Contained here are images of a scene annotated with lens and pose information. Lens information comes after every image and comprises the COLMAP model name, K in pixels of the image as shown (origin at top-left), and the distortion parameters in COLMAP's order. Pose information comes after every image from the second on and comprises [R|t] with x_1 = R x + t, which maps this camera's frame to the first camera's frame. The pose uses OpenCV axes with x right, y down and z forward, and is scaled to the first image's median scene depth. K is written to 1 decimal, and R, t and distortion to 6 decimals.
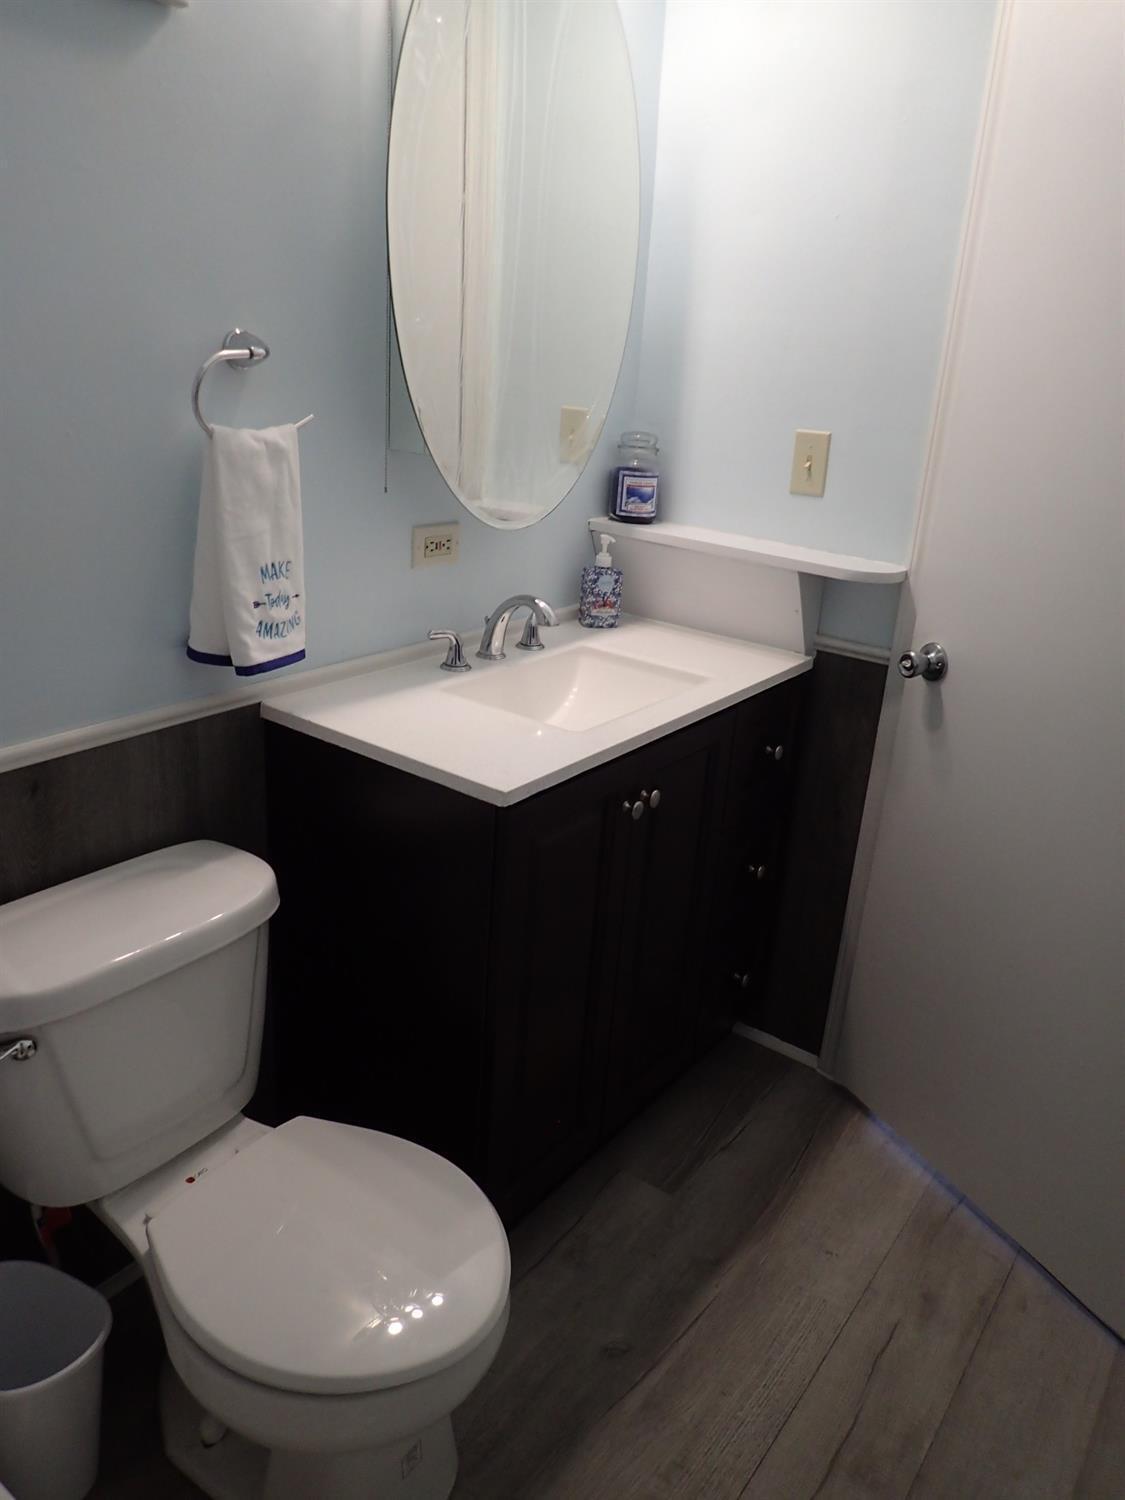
lens RADIAL K [[1096.1, 0, 563.1], [0, 1096.1, 753.6], [0, 0, 1]] dist [0.006227, 0.001610]
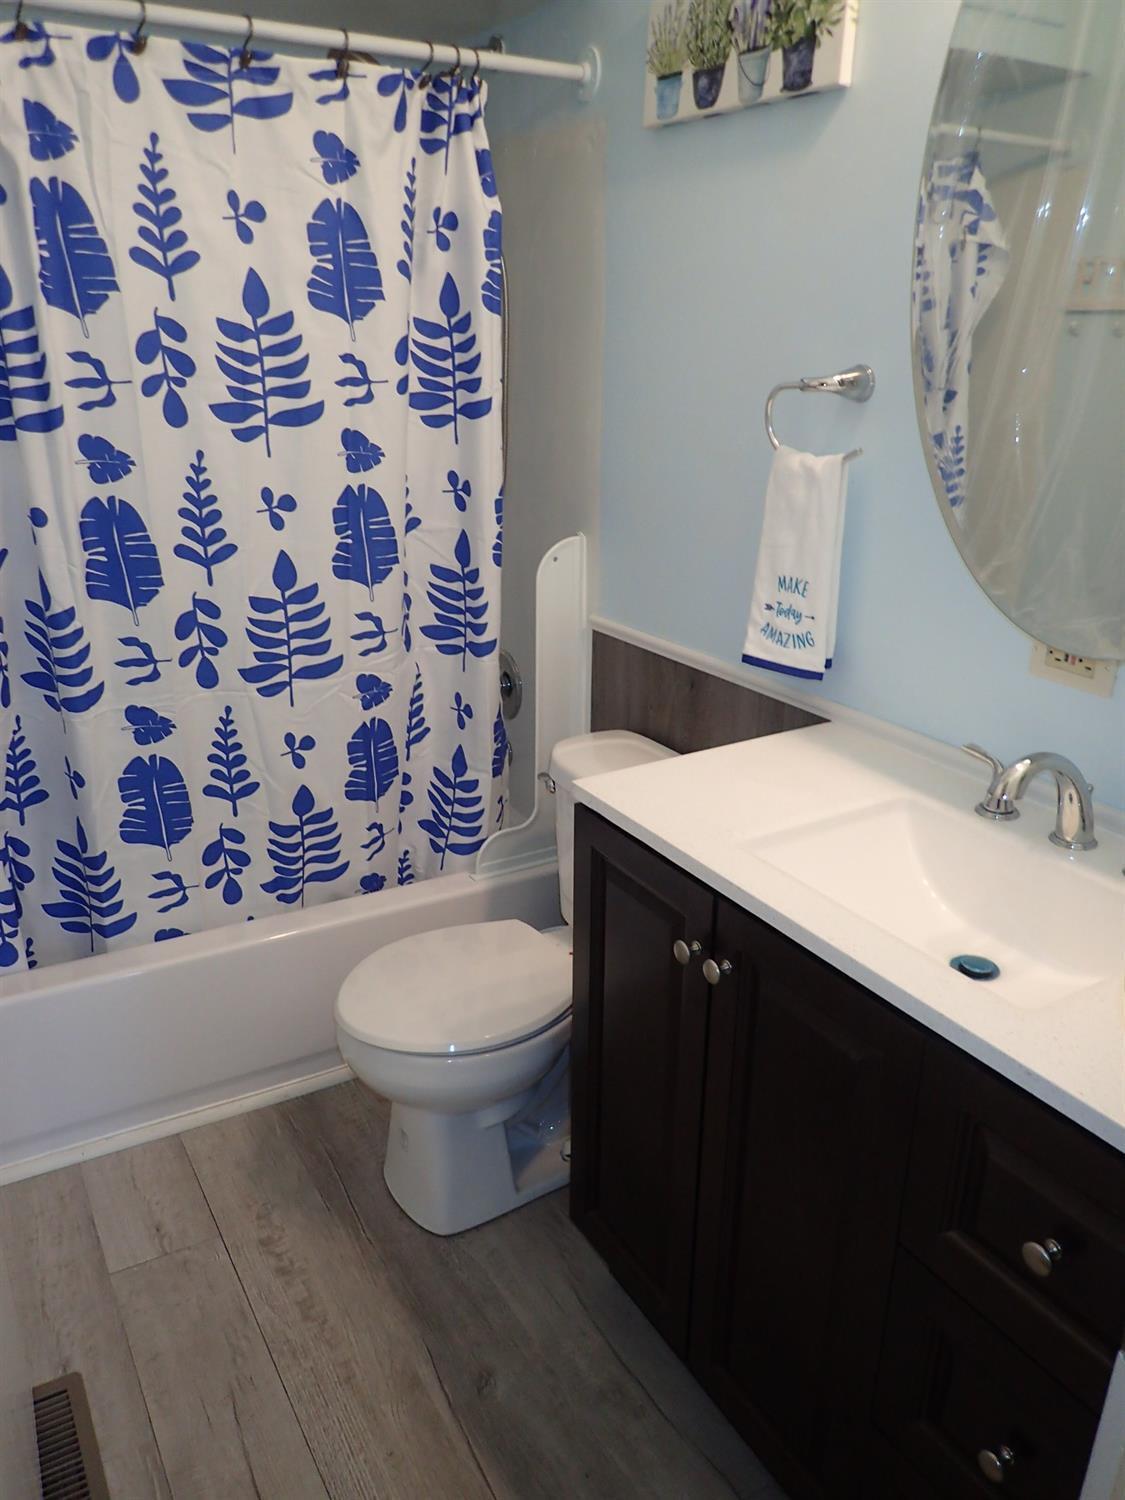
lens RADIAL K [[1096.1, 0, 562.7], [0, 1096.1, 746.7], [0, 0, 1]] dist [0.006227, 0.001610]
pose [[-0.406904, 0.246079, -0.879701, 0.820137], [-0.344007, 0.850852, 0.397128, -0.384388], [0.846220, 0.464216, -0.261562, 1.173087]]
